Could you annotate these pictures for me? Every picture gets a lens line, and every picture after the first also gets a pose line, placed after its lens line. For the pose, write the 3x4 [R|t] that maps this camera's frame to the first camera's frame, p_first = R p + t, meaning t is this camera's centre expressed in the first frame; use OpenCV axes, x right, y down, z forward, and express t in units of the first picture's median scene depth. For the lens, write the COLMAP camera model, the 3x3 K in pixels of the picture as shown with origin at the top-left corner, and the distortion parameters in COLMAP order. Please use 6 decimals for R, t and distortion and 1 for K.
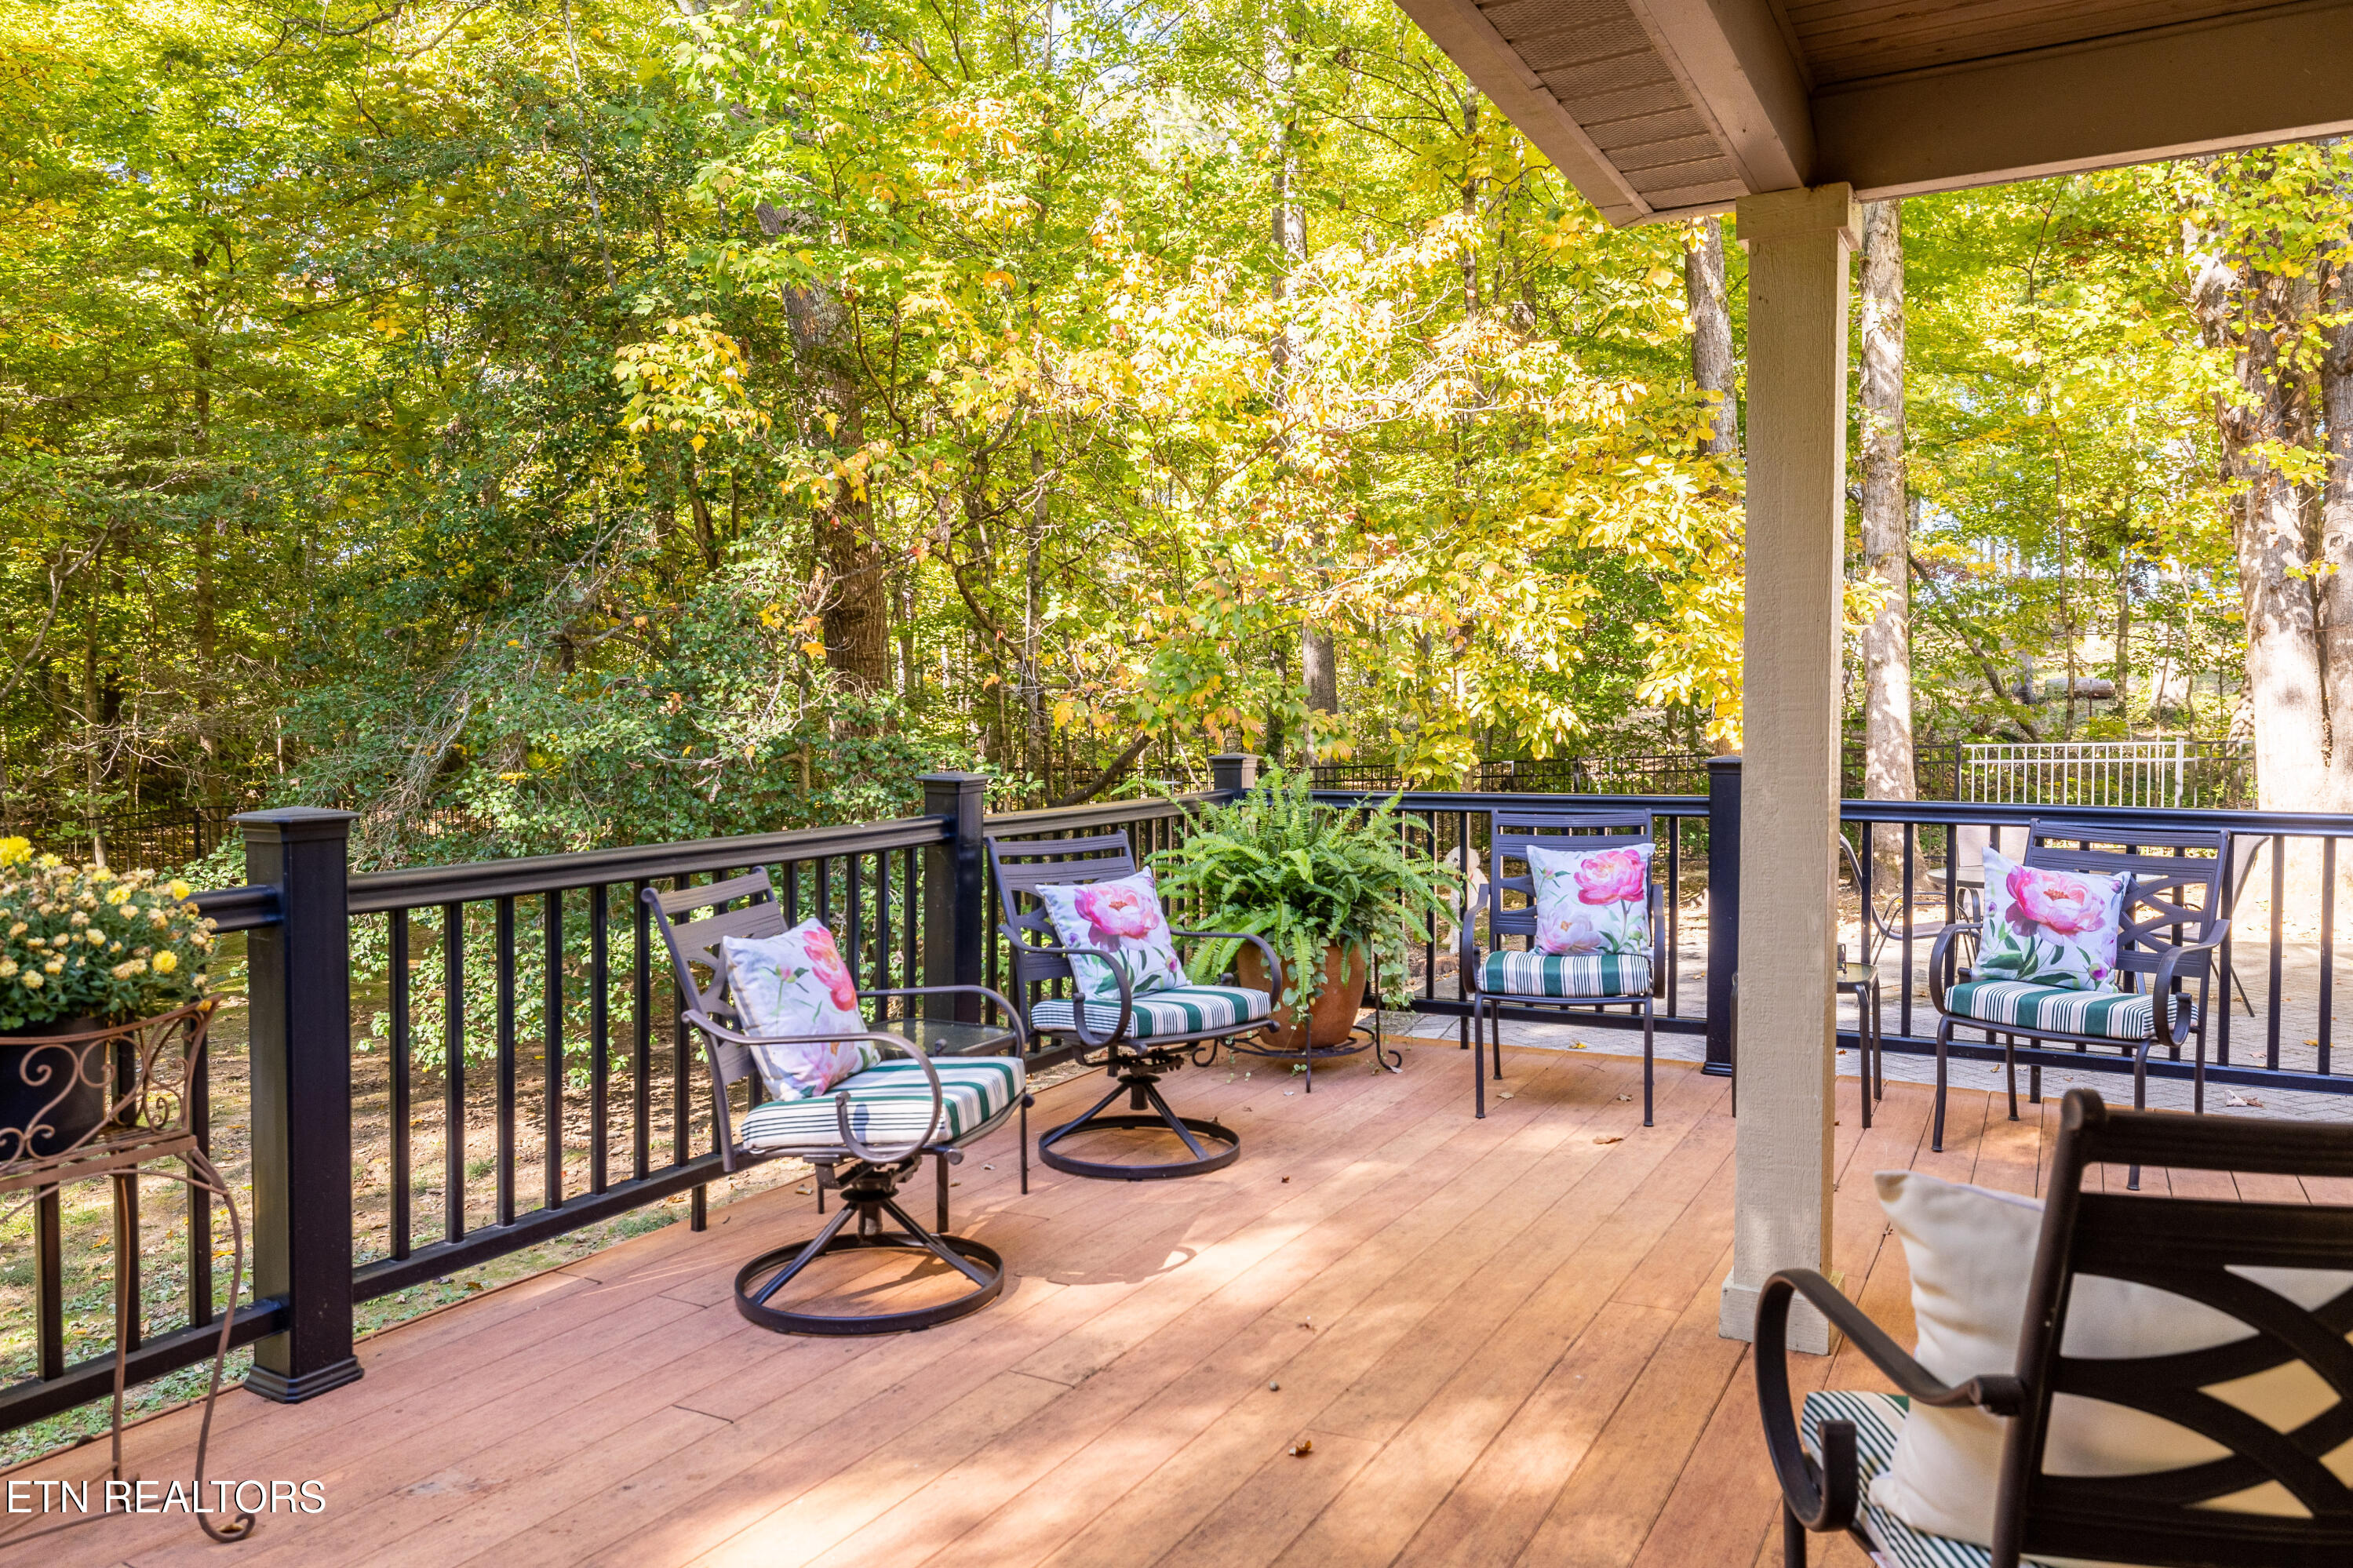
lens RADIAL K [[1602.5, 0, 1176.5], [0, 1602.5, 784.0], [0, 0, 1]] dist [-0.001140, 0.002222]
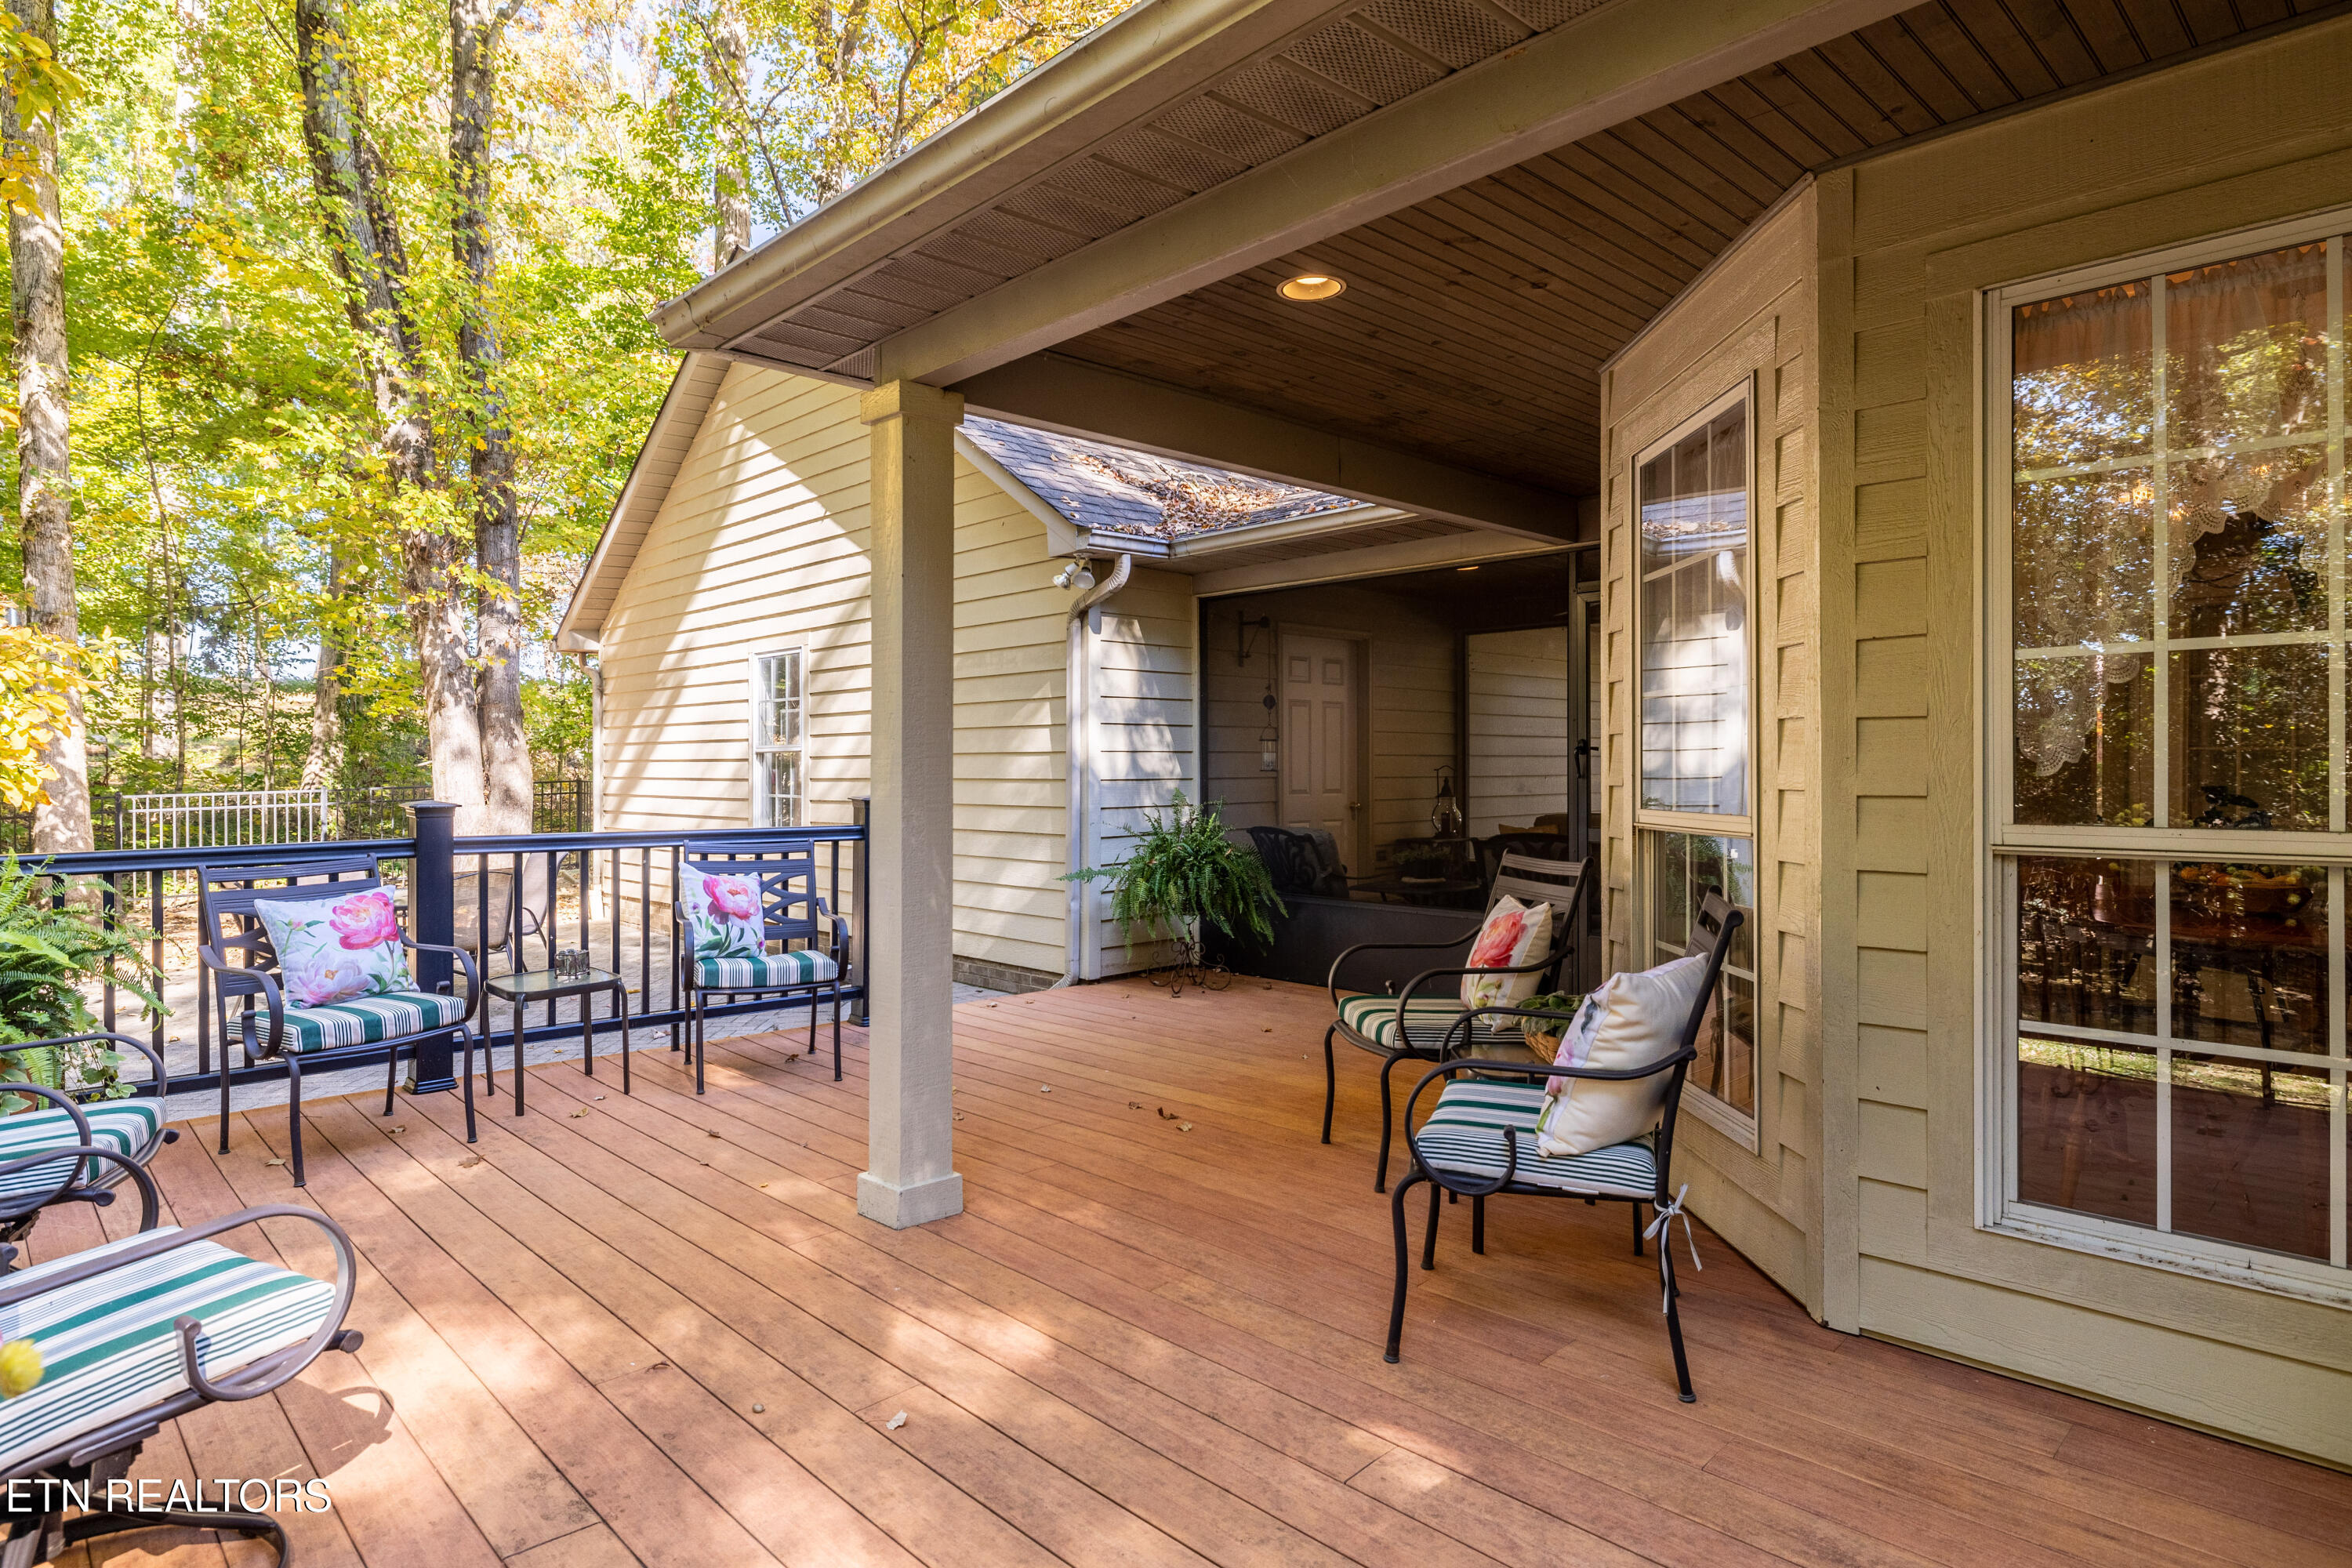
lens RADIAL K [[1252.6, 0, 1178.1], [0, 1252.6, 763.4], [0, 0, 1]] dist [-0.001997, 0.000536]
pose [[0.335090, 0.002885, 0.942182, -0.311603], [0.041871, 0.998962, -0.017951, -0.006496], [-0.941255, 0.045466, 0.334621, 0.234782]]
